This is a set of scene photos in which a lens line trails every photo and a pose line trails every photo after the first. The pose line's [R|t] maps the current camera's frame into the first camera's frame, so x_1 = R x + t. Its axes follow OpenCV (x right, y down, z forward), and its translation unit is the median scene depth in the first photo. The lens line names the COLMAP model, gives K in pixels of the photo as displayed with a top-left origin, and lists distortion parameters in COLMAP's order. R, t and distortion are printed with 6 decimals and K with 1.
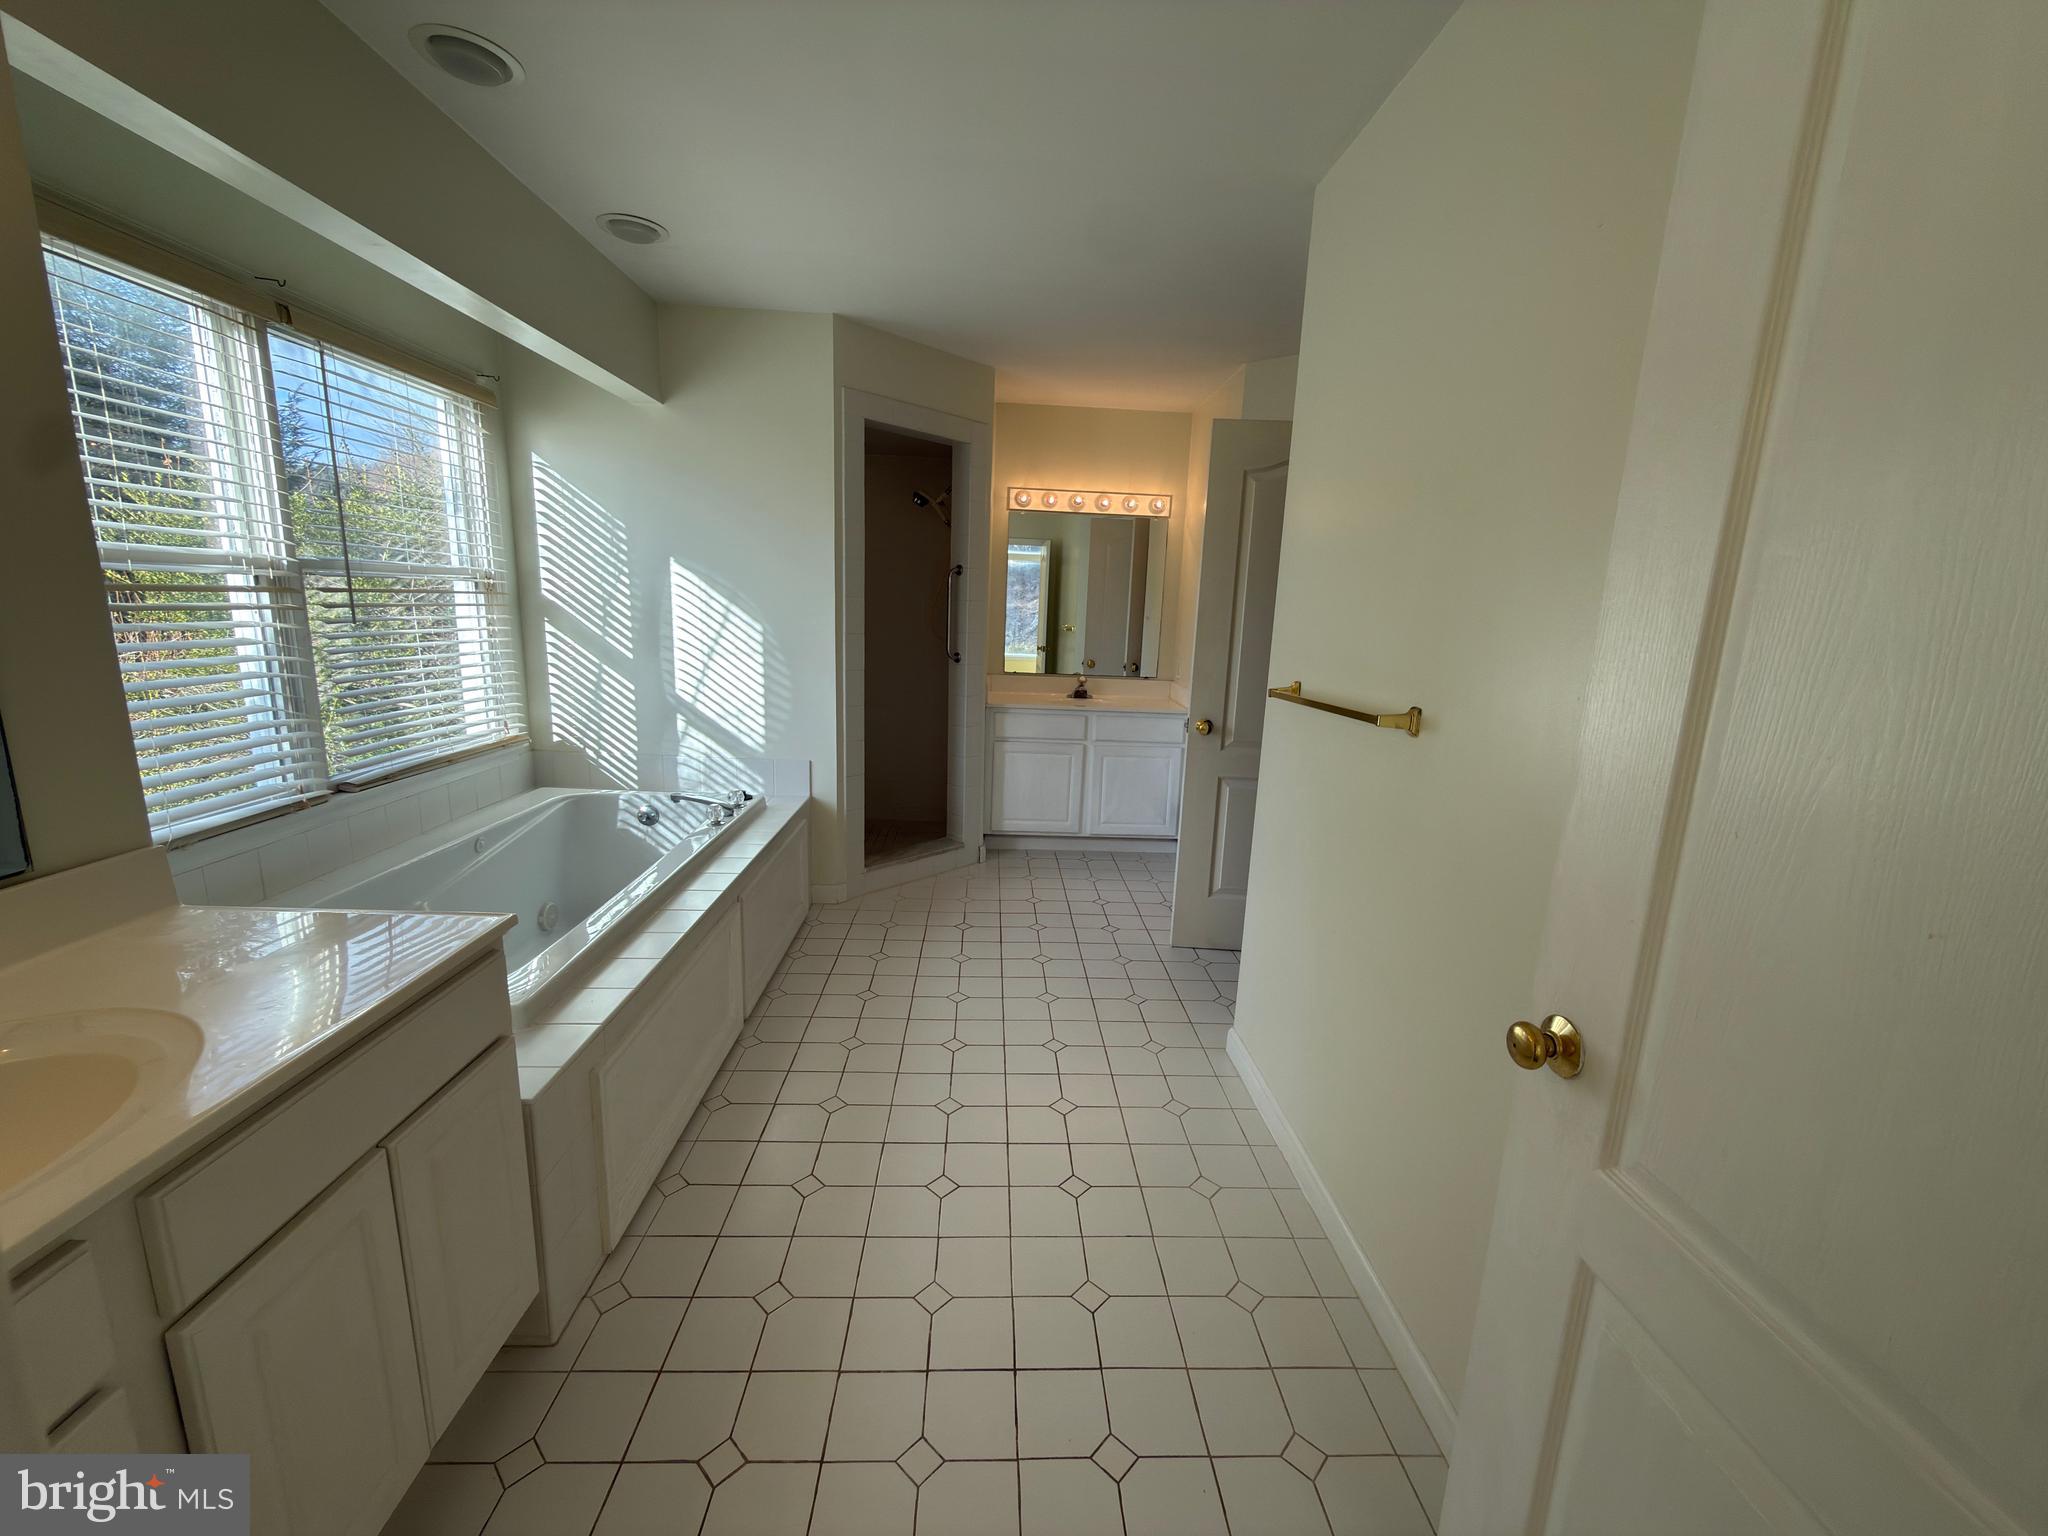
lens RADIAL K [[815.1, 0, 1029.3], [0, 815.1, 765.0], [0, 0, 1]] dist [0.000778, 0.000453]
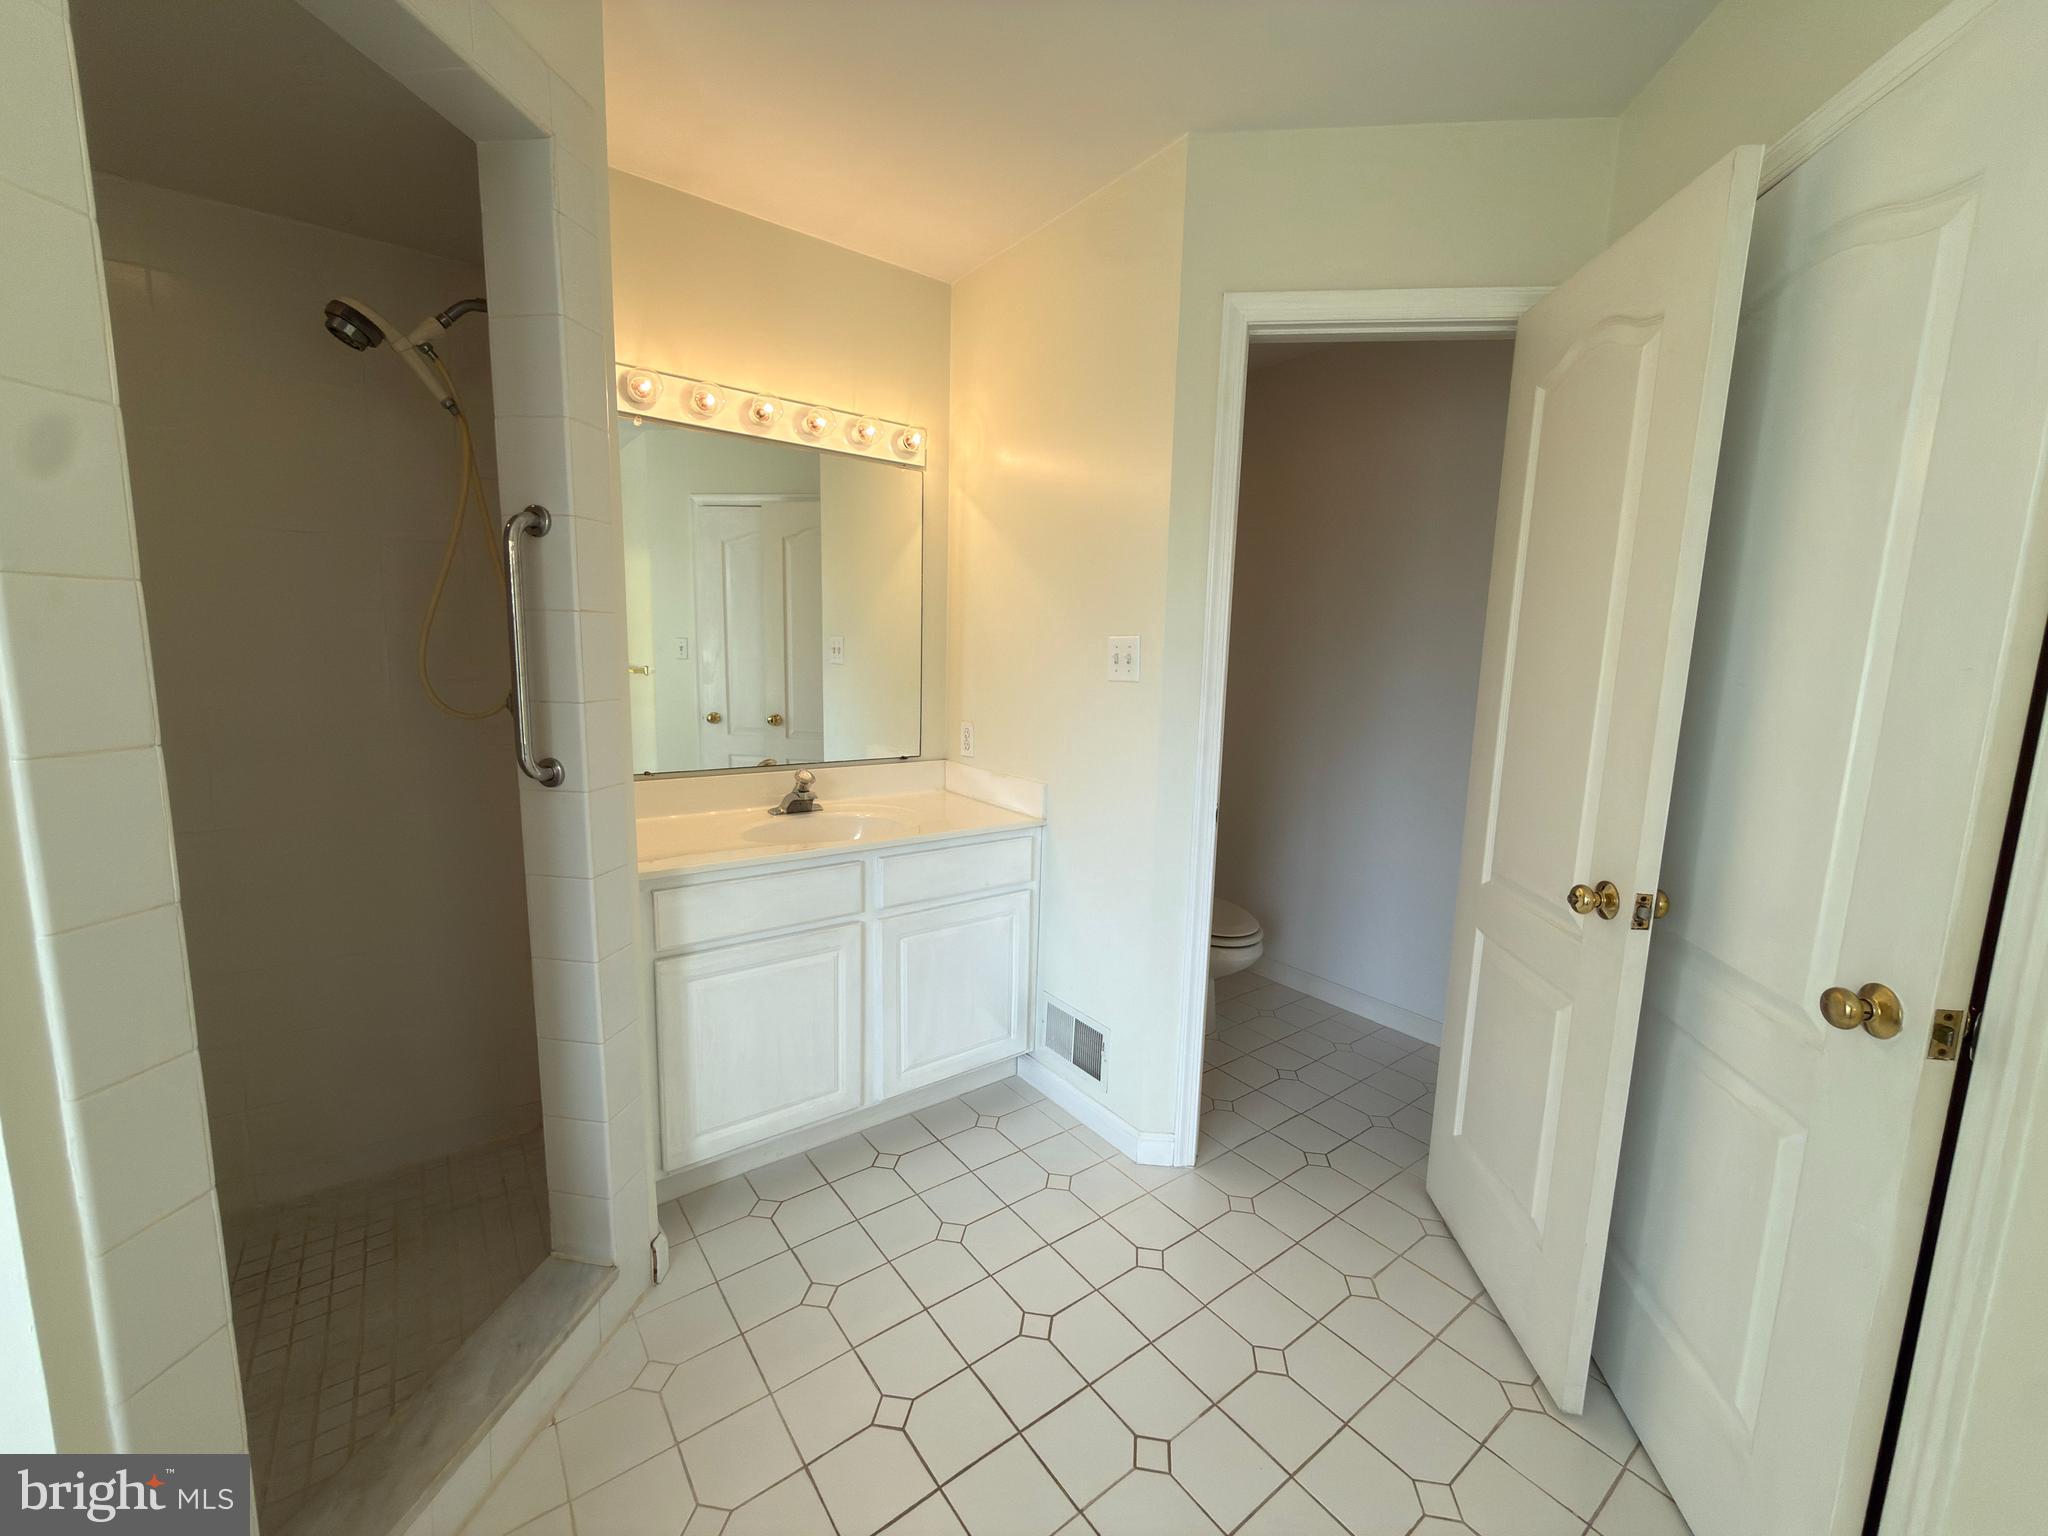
lens RADIAL K [[815.1, 0, 1029.3], [0, 815.1, 765.0], [0, 0, 1]] dist [0.000778, 0.000453]
pose [[0.826252, -0.094906, 0.555249, -0.105523], [0.115108, 0.993352, -0.001499, -0.103948], [-0.551415, 0.065152, 0.831683, 0.557934]]
